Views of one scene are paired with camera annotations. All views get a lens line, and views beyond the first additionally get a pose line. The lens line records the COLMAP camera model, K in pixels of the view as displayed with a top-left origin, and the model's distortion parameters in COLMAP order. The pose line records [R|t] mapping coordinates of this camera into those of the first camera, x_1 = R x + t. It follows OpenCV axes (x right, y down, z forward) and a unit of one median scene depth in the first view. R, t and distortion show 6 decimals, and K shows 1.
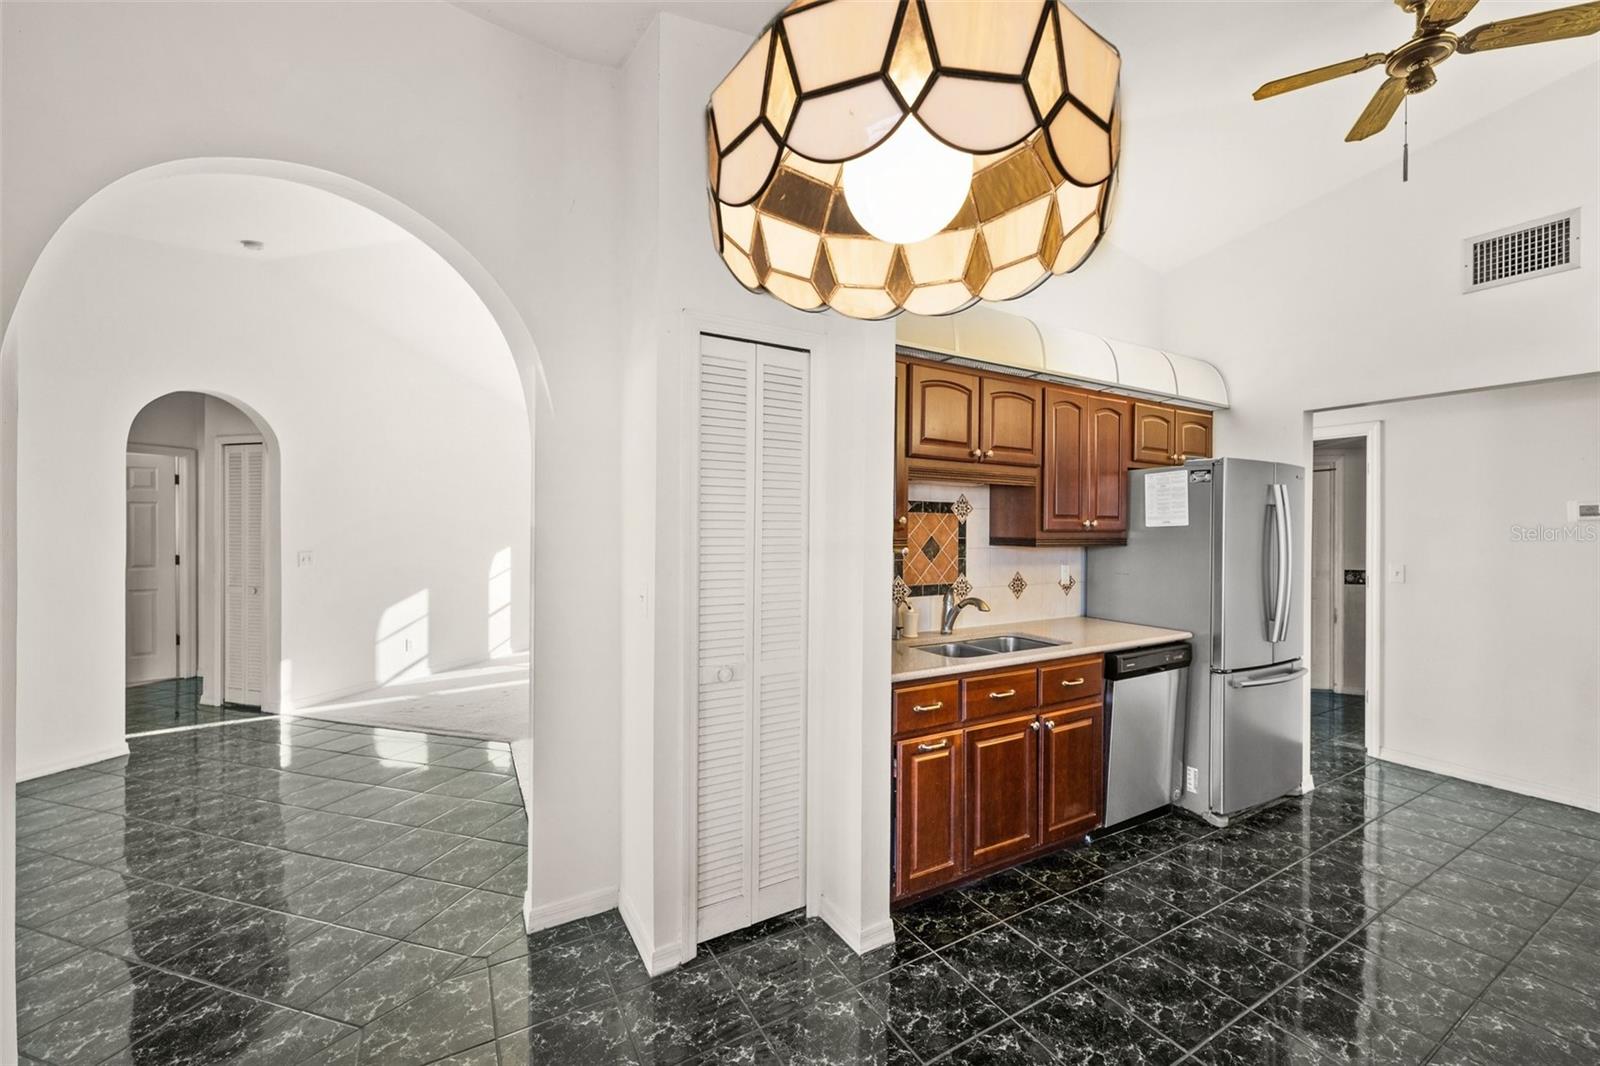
lens RADIAL K [[632.6, 0, 791.4], [0, 632.6, 534.8], [0, 0, 1]] dist [0.001506, 0.000801]
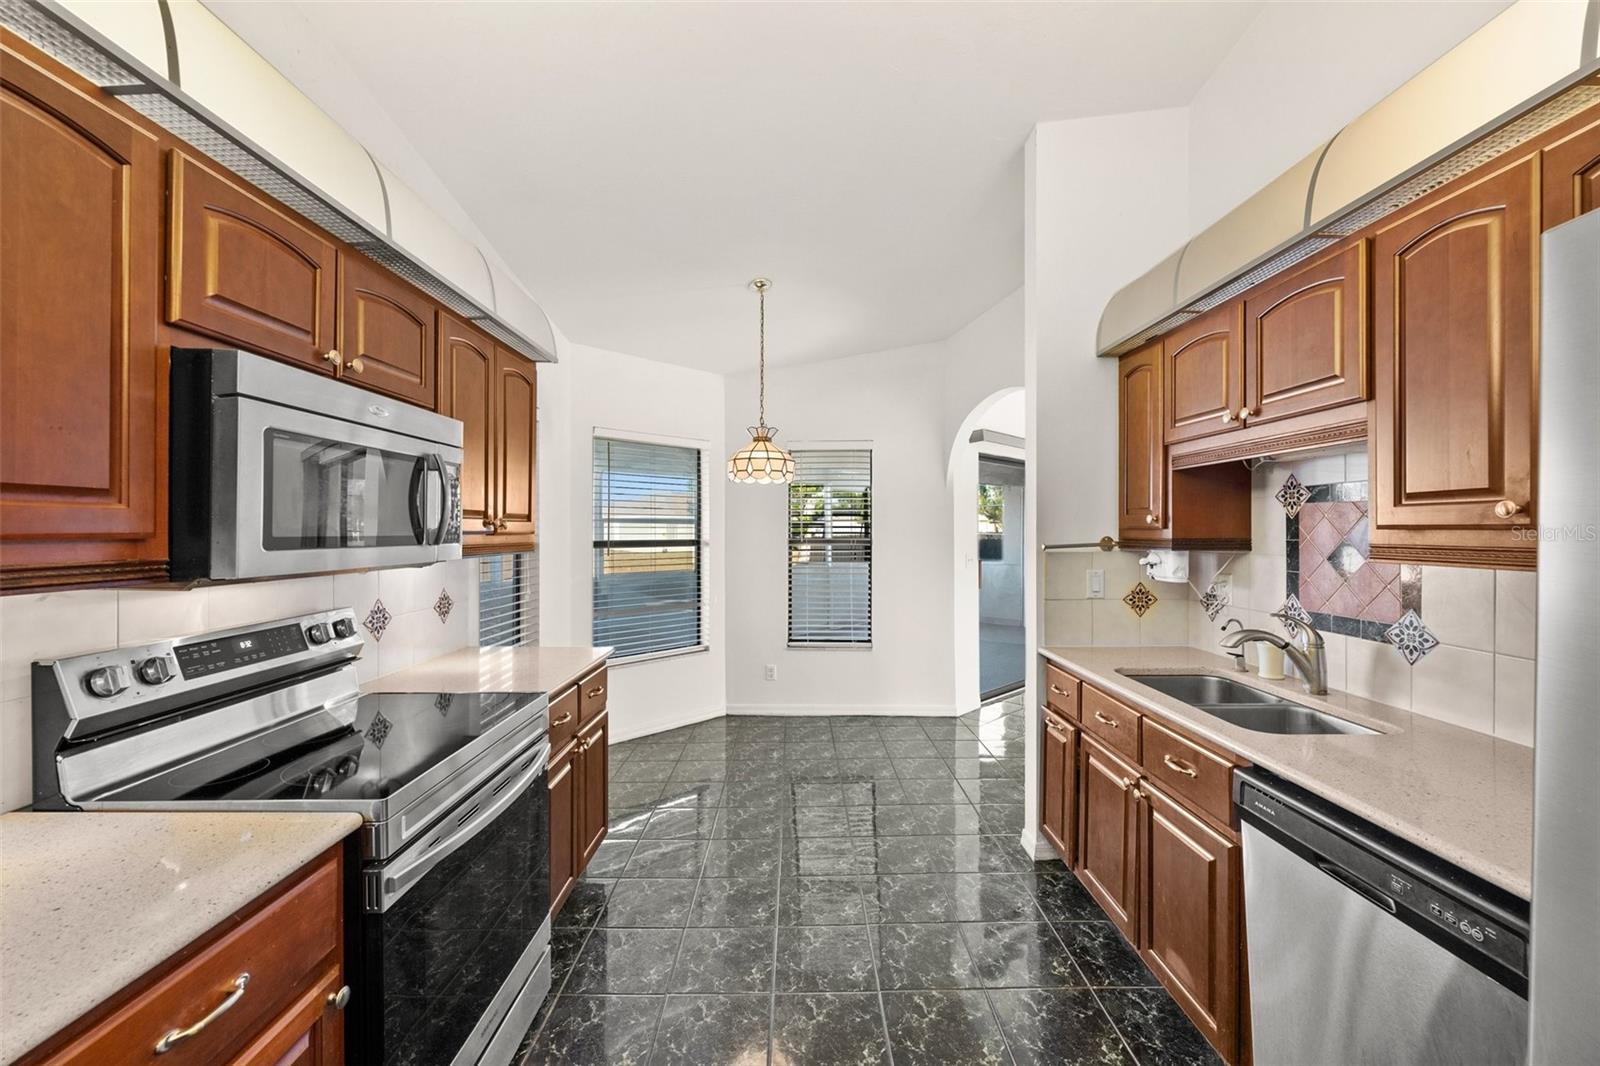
lens RADIAL K [[632.6, 0, 799.9], [0, 632.6, 531.4], [0, 0, 1]] dist [0.001506, 0.000801]
pose [[-0.494274, -0.001660, -0.869305, 1.071248], [-0.009875, 0.999944, 0.003705, -0.002220], [0.869250, 0.010416, -0.494263, 0.882626]]
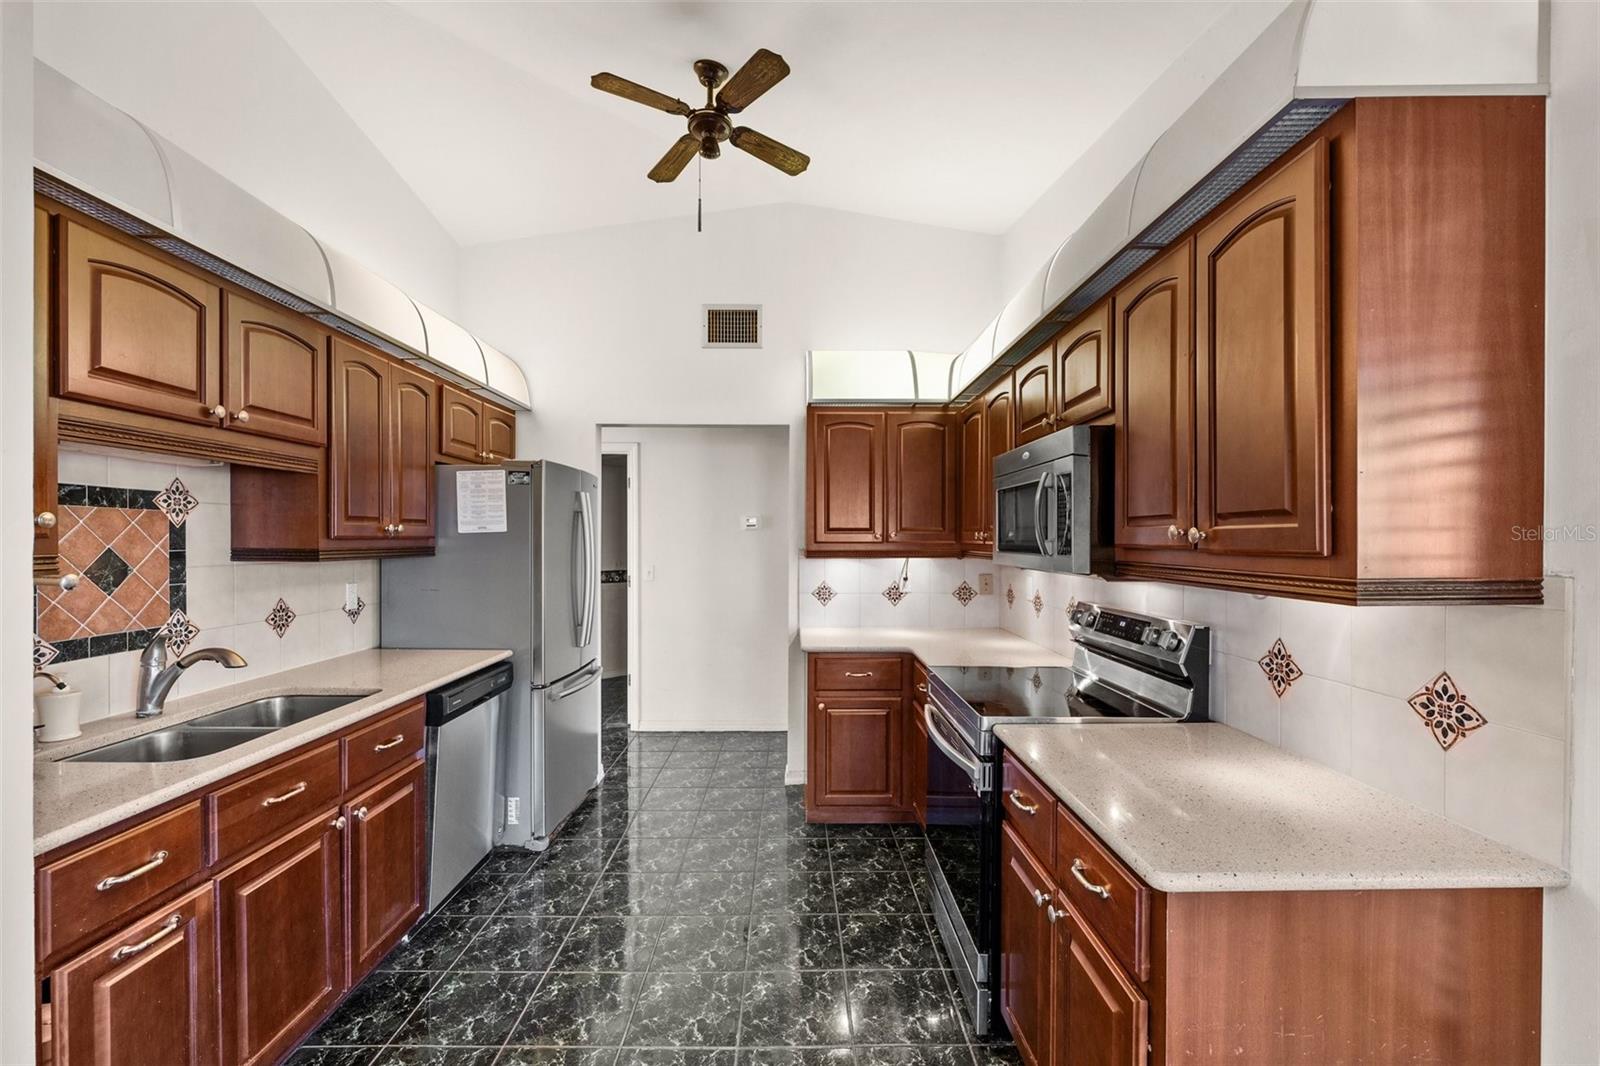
lens RADIAL K [[664.3, 0, 805.4], [0, 664.3, 546.3], [0, 0, 1]] dist [-0.000720, -0.000504]
pose [[0.479605, -0.014552, 0.877364, 0.001230], [0.006478, 0.999894, 0.013043, -0.003646], [-0.877461, -0.000572, 0.479648, 0.182085]]
